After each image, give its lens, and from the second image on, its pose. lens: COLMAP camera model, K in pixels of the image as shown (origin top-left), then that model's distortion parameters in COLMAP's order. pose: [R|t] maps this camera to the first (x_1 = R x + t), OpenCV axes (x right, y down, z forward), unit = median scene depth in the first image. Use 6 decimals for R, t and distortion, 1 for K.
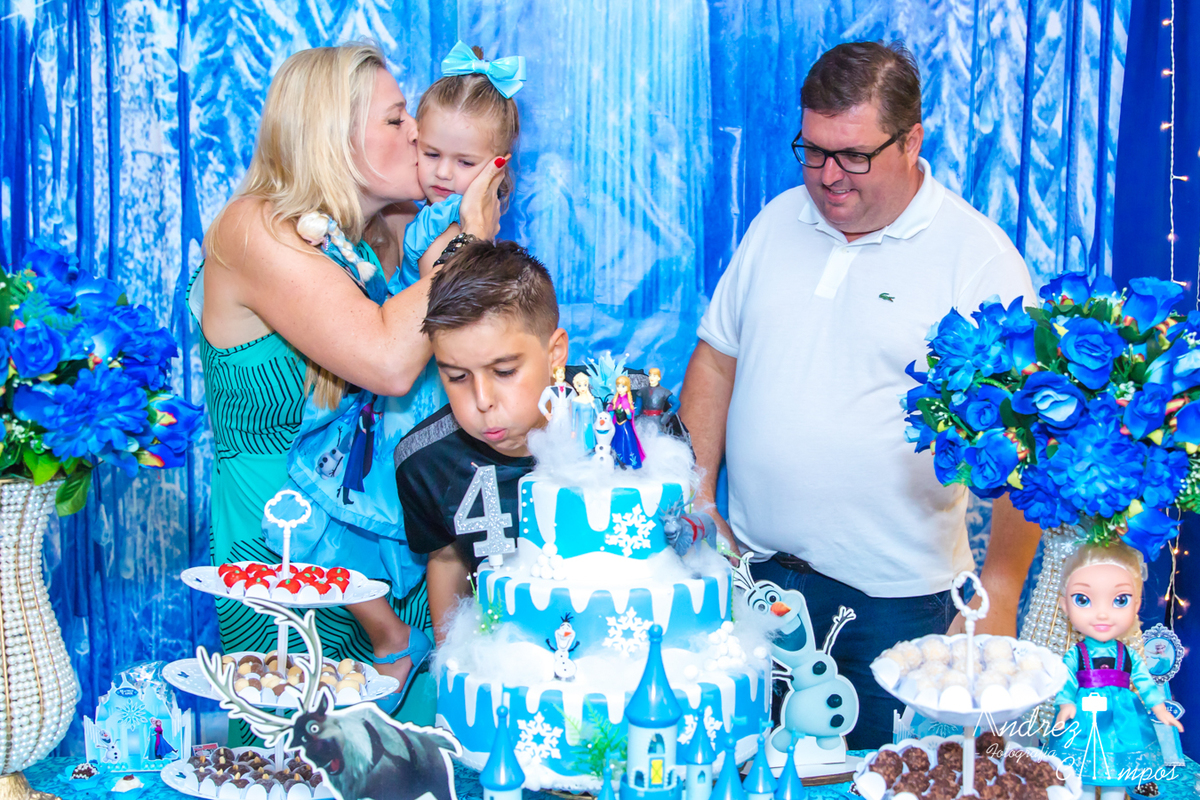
lens RADIAL K [[1112.7, 0, 660.5], [0, 1112.7, 396.9], [0, 0, 1]] dist [-0.086233, 0.001138]
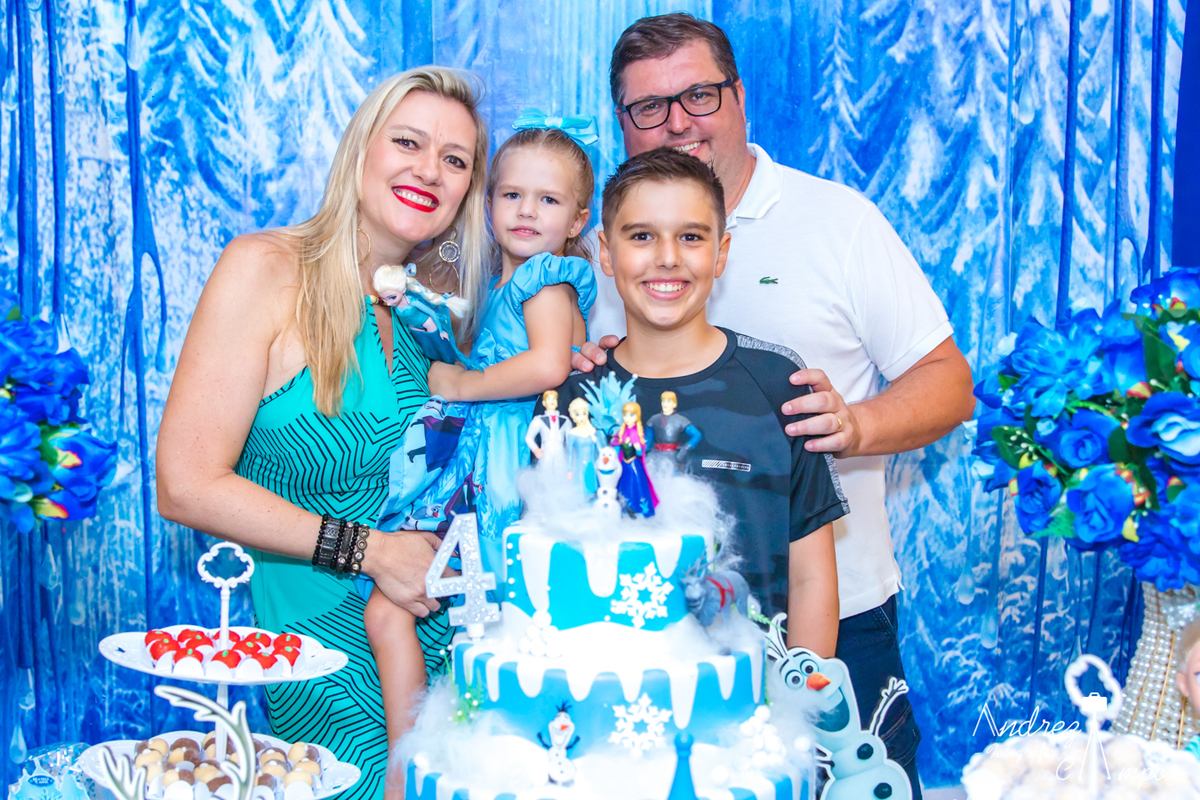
lens RADIAL K [[1065.0, 0, 600.0], [0, 1065.0, 400.0], [0, 0, 1]] dist [-0.066256, -0.000565]
pose [[0.999306, -0.007770, -0.036433, -0.027039], [0.007137, 0.999822, -0.017480, -0.006980], [0.036562, 0.017208, 0.999183, 0.219953]]
